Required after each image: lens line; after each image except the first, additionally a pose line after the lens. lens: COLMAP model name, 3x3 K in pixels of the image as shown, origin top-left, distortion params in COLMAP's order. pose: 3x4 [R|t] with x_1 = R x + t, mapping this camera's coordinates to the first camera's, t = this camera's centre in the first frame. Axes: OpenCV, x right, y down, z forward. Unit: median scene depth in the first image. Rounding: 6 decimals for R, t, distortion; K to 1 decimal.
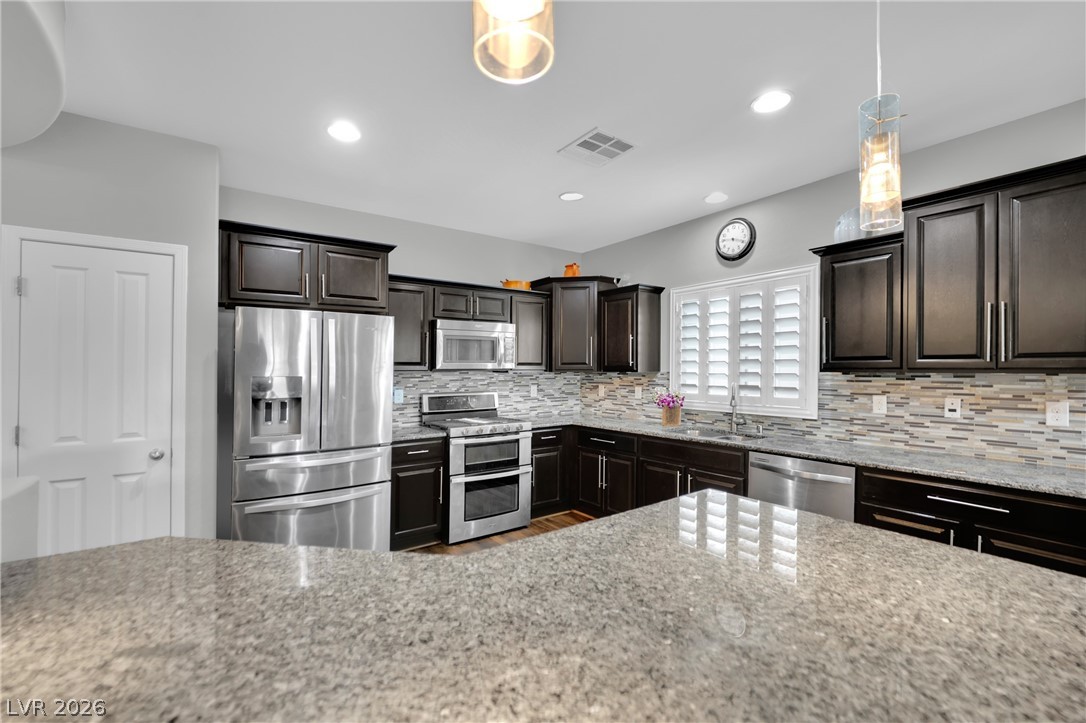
lens RADIAL K [[450.4, 0, 557.2], [0, 450.4, 360.1], [0, 0, 1]] dist [-0.015429, -0.002147]
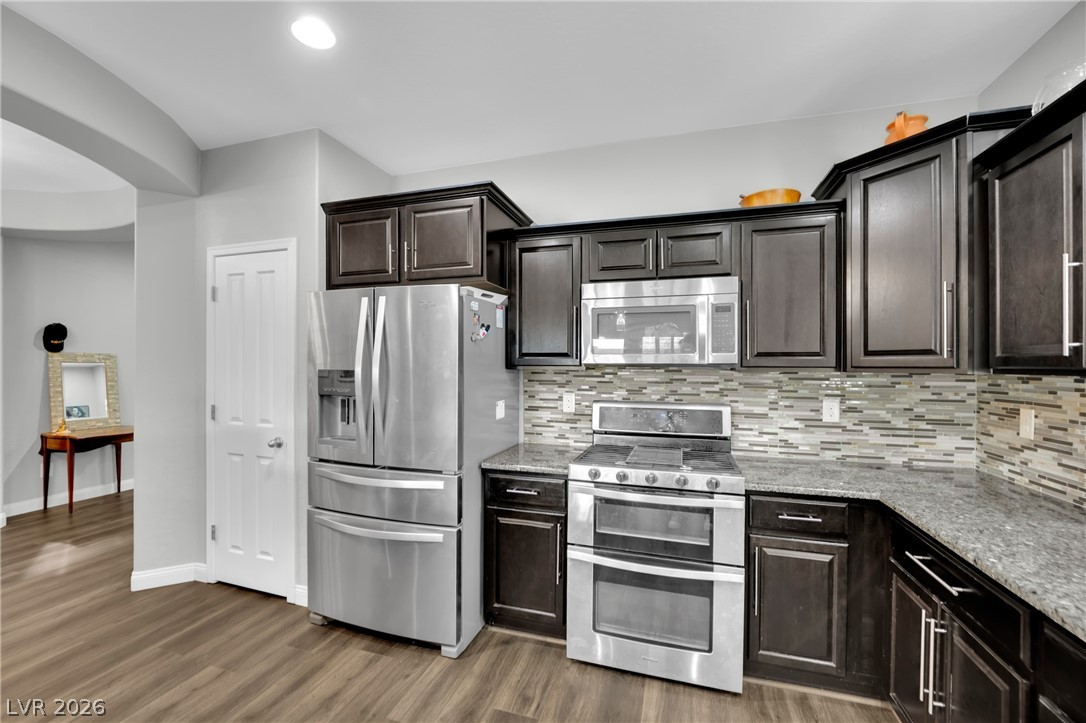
lens RADIAL K [[450.4, 0, 540.7], [0, 450.4, 361.7], [0, 0, 1]] dist [-0.015429, -0.002147]
pose [[0.556125, 0.001434, -0.831097, 0.239304], [0.011067, 0.999897, 0.009130, 0.009432], [0.831025, -0.014275, 0.556052, 0.591200]]
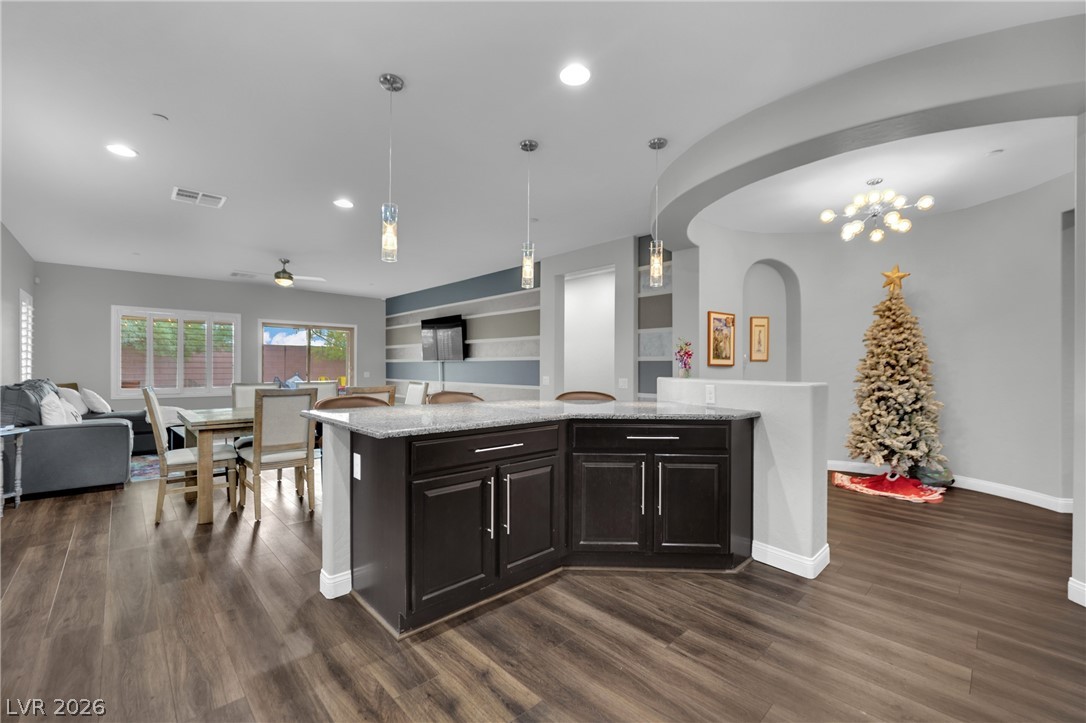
lens RADIAL K [[450.4, 0, 540.6], [0, 450.4, 380.5], [0, 0, 1]] dist [-0.015429, -0.002147]
pose [[-0.997113, -0.003488, -0.075845, 0.045060], [-0.004199, 0.999949, 0.009220, 0.079251], [0.075809, 0.009512, -0.997077, 0.985547]]
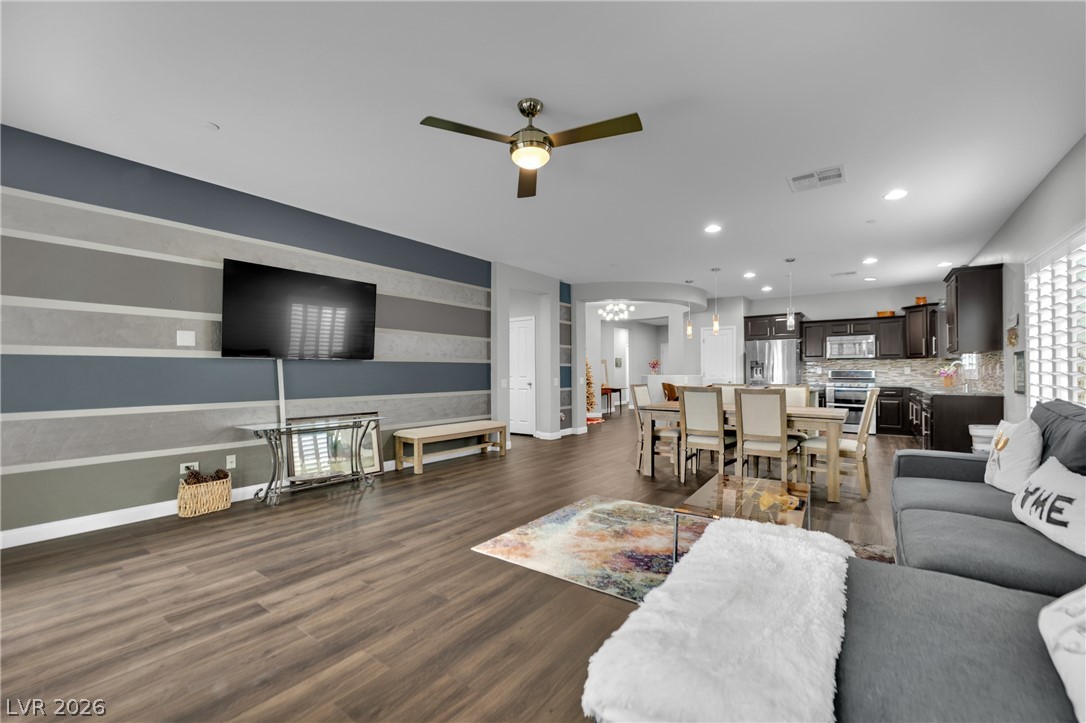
lens RADIAL K [[456.1, 0, 533.9], [0, 456.1, 366.9], [0, 0, 1]] dist [-0.015882, -0.000463]
pose [[0.250919, -0.016419, -0.967869, 1.692475], [0.024391, 0.999646, -0.010635, 0.050793], [0.967701, -0.020939, 0.251230, -1.134898]]
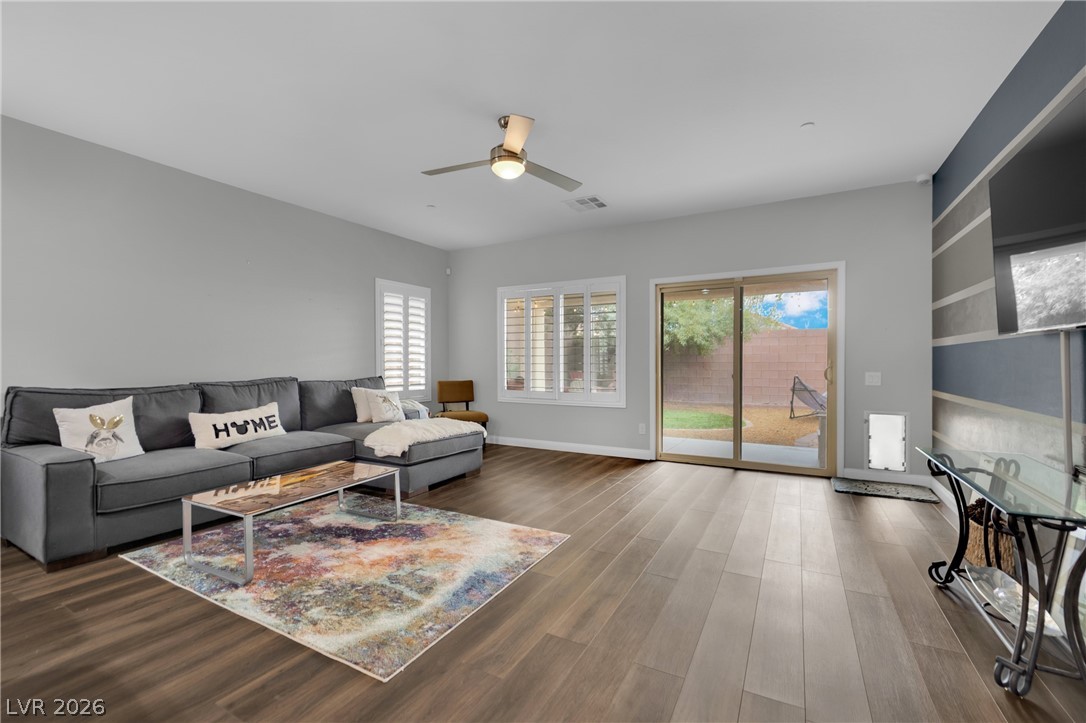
lens RADIAL K [[471.3, 0, 546.5], [0, 471.3, 358.5], [0, 0, 1]] dist [-0.020824, 0.001131]
pose [[-0.387746, 0.004652, 0.921755, 0.127349], [-0.020265, 0.999703, -0.013570, 0.051758], [-0.921544, -0.023941, -0.387536, -0.671485]]
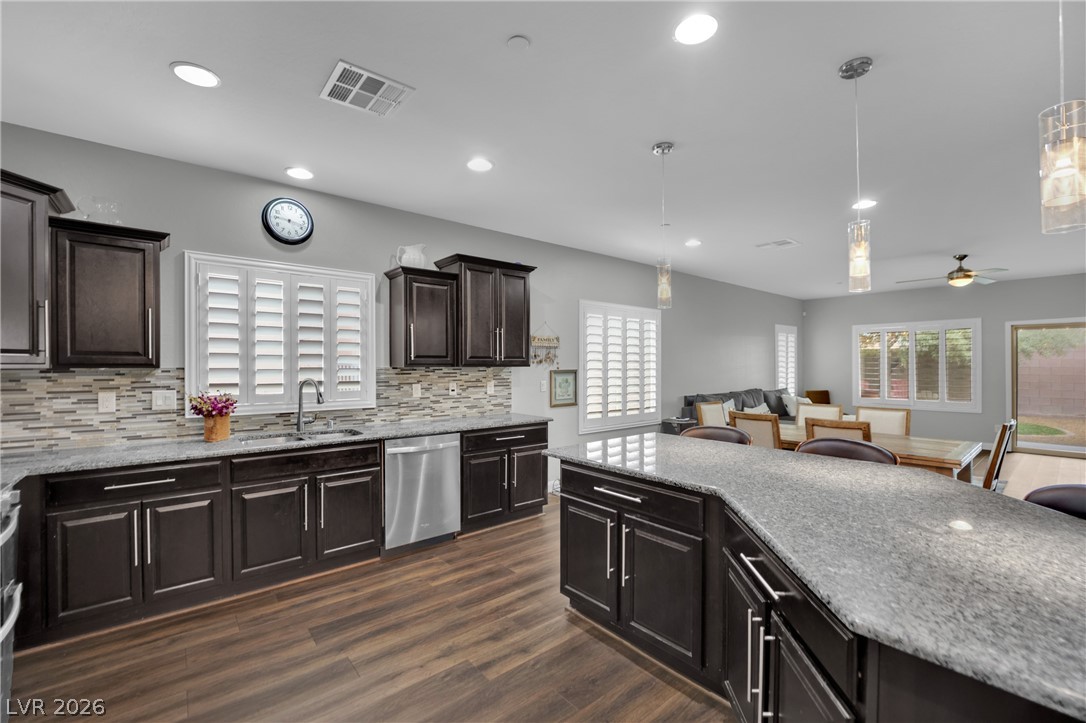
lens RADIAL K [[450.4, 0, 542.5], [0, 450.4, 363.3], [0, 0, 1]] dist [-0.015429, -0.002147]
pose [[-0.013585, 0.003877, 0.999900, -0.531835], [-0.022010, 0.999749, -0.004175, 0.011058], [-0.999665, -0.022065, -0.013496, 0.507547]]
